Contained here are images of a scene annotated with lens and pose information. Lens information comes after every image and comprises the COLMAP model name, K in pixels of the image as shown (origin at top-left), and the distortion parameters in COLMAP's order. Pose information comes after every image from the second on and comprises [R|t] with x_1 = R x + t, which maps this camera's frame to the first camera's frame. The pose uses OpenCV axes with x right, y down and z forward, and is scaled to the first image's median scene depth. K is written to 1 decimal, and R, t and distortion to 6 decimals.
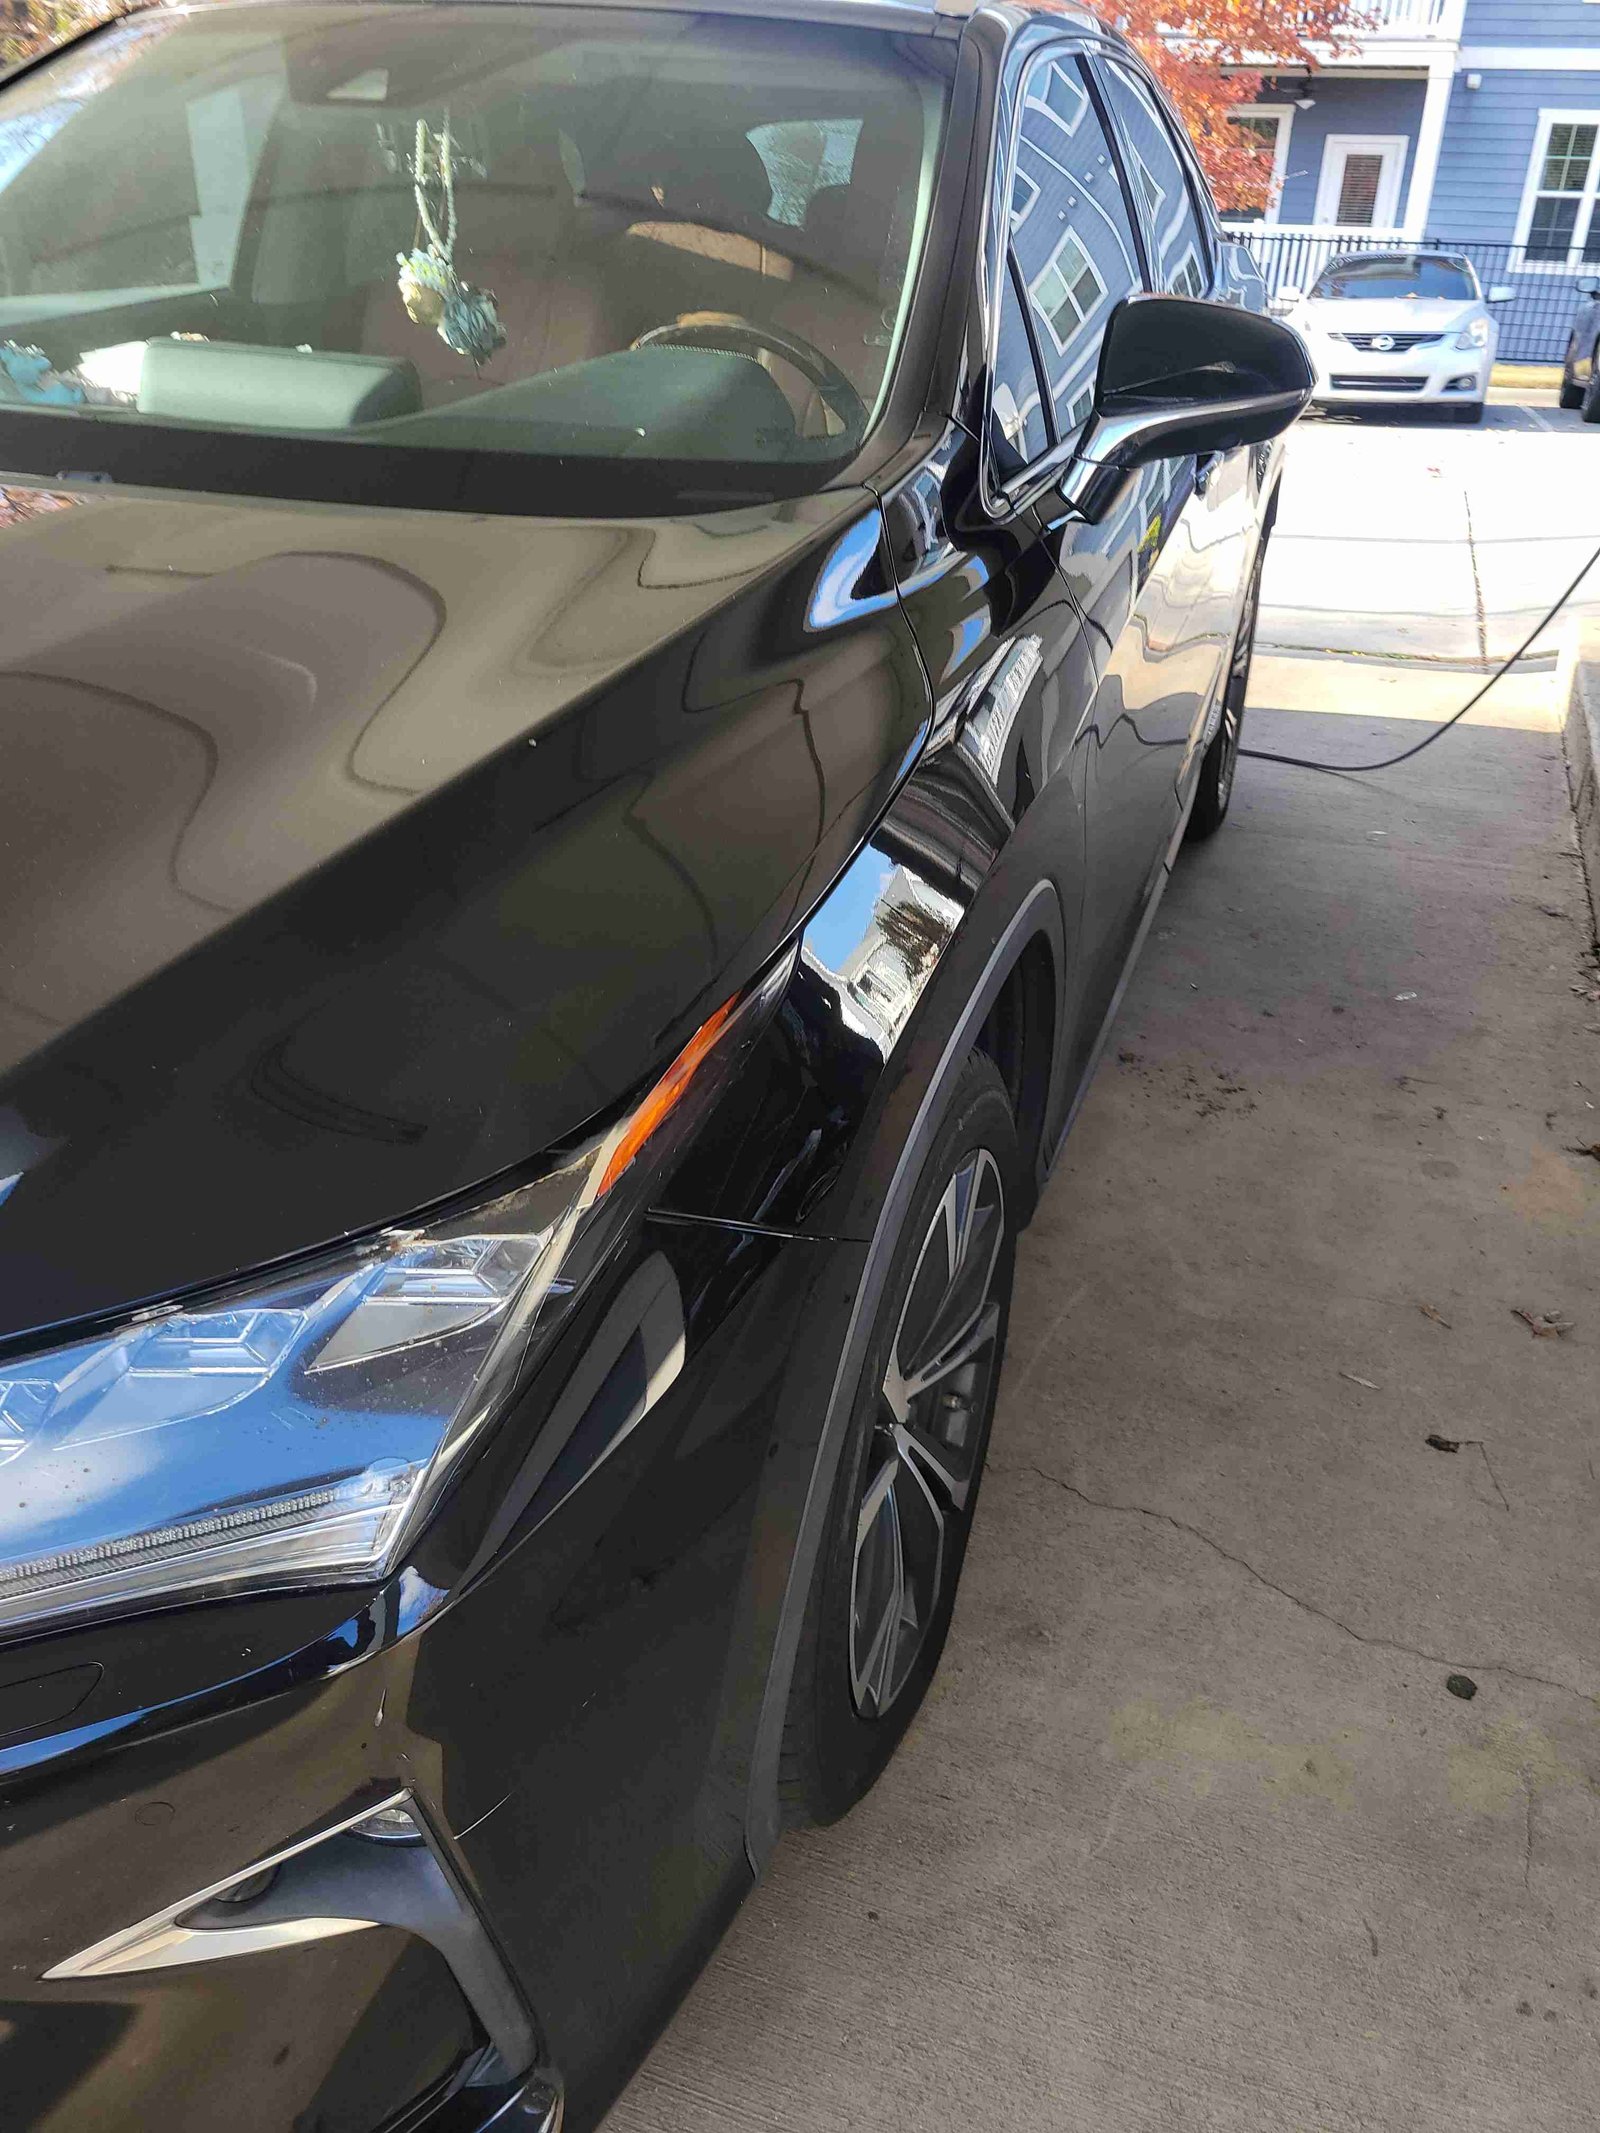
lens RADIAL K [[1432.9, 0, 800.0], [0, 1432.9, 1066.5], [0, 0, 1]] dist [0.089363, -0.059802]
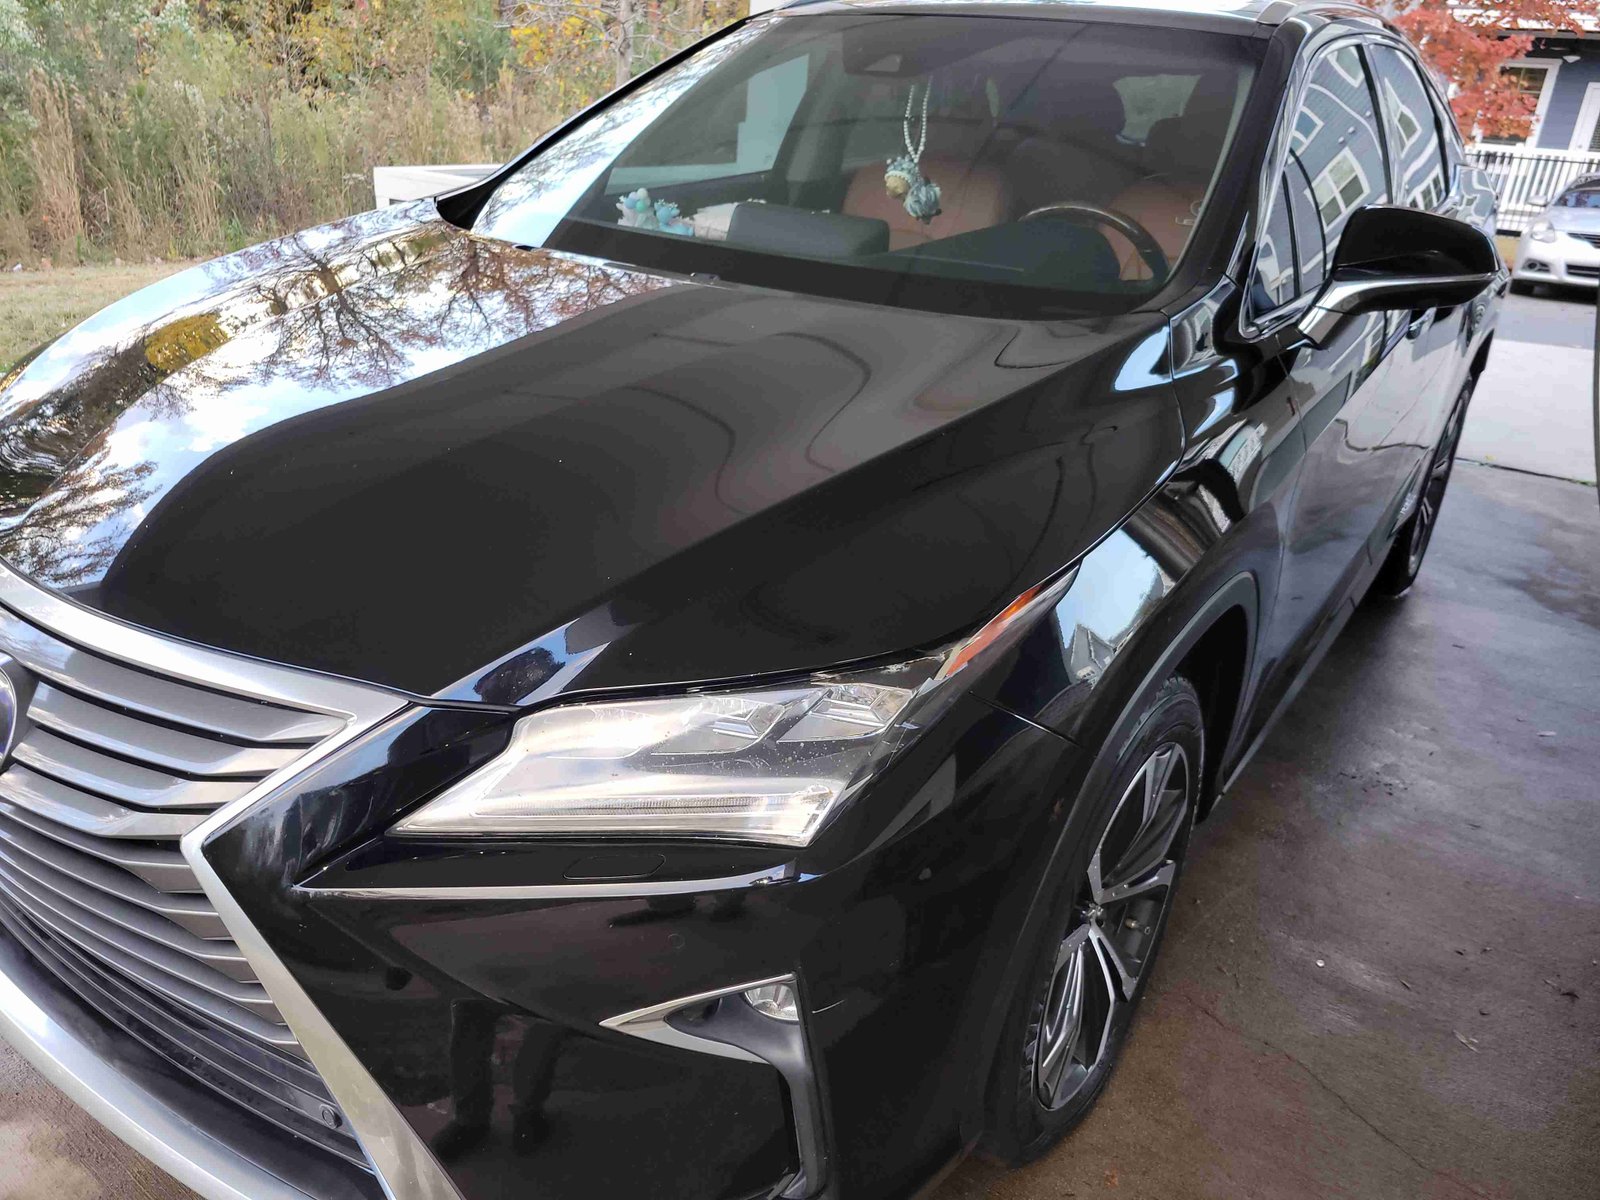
lens RADIAL K [[1079.0, 0, 797.0], [0, 1079.0, 623.6], [0, 0, 1]] dist [0.054472, -0.026883]
pose [[0.961088, 0.148666, -0.232828, -0.006826], [-0.169877, 0.982701, -0.073758, 0.068452], [0.217835, 0.110440, 0.969717, -0.151487]]
